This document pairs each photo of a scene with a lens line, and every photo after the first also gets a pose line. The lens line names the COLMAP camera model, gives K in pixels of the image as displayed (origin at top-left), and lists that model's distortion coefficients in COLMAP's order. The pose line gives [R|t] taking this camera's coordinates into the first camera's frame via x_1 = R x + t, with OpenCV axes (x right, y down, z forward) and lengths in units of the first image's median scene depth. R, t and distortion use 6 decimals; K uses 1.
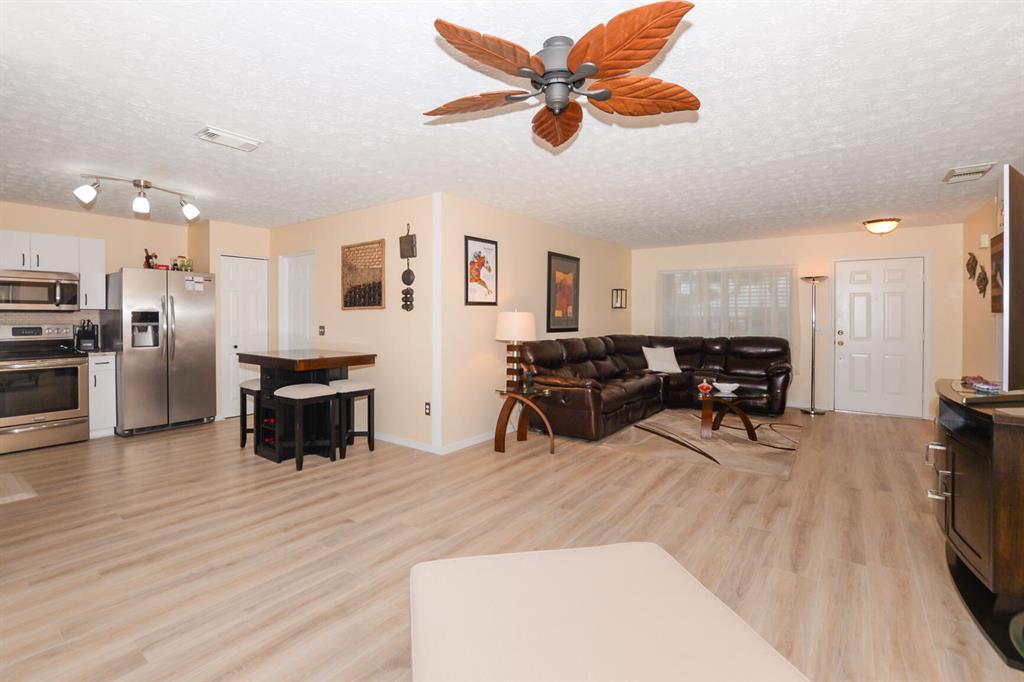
lens RADIAL K [[453.5, 0, 498.3], [0, 453.5, 317.0], [0, 0, 1]] dist [-0.015875, 0.000717]
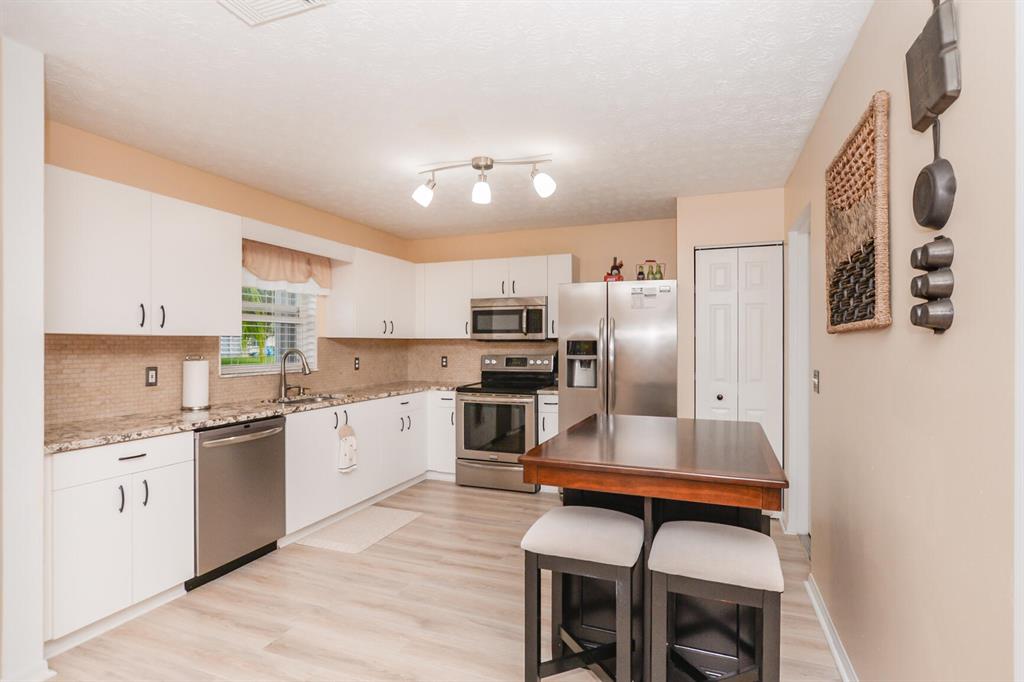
lens RADIAL K [[521.6, 0, 494.0], [0, 521.6, 344.5], [0, 0, 1]] dist [0.002598, 0.000745]
pose [[0.269166, -0.000002, -0.963094, 0.012817], [-0.001452, 0.999999, -0.000408, -0.004937], [0.963093, 0.001509, 0.269166, 0.653127]]
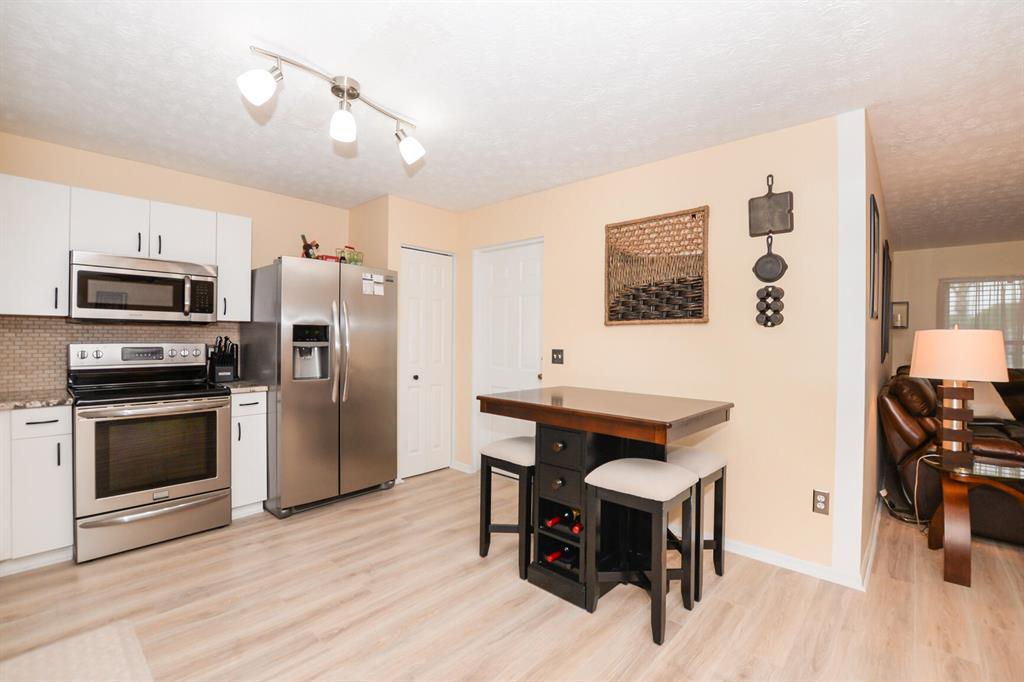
lens RADIAL K [[453.5, 0, 541.8], [0, 453.5, 339.0], [0, 0, 1]] dist [-0.015875, 0.000717]
pose [[0.997174, 0.009829, -0.074478, -0.421248], [-0.009682, 0.999950, 0.002335, 0.003577], [0.074497, -0.001608, 0.997220, 0.387396]]
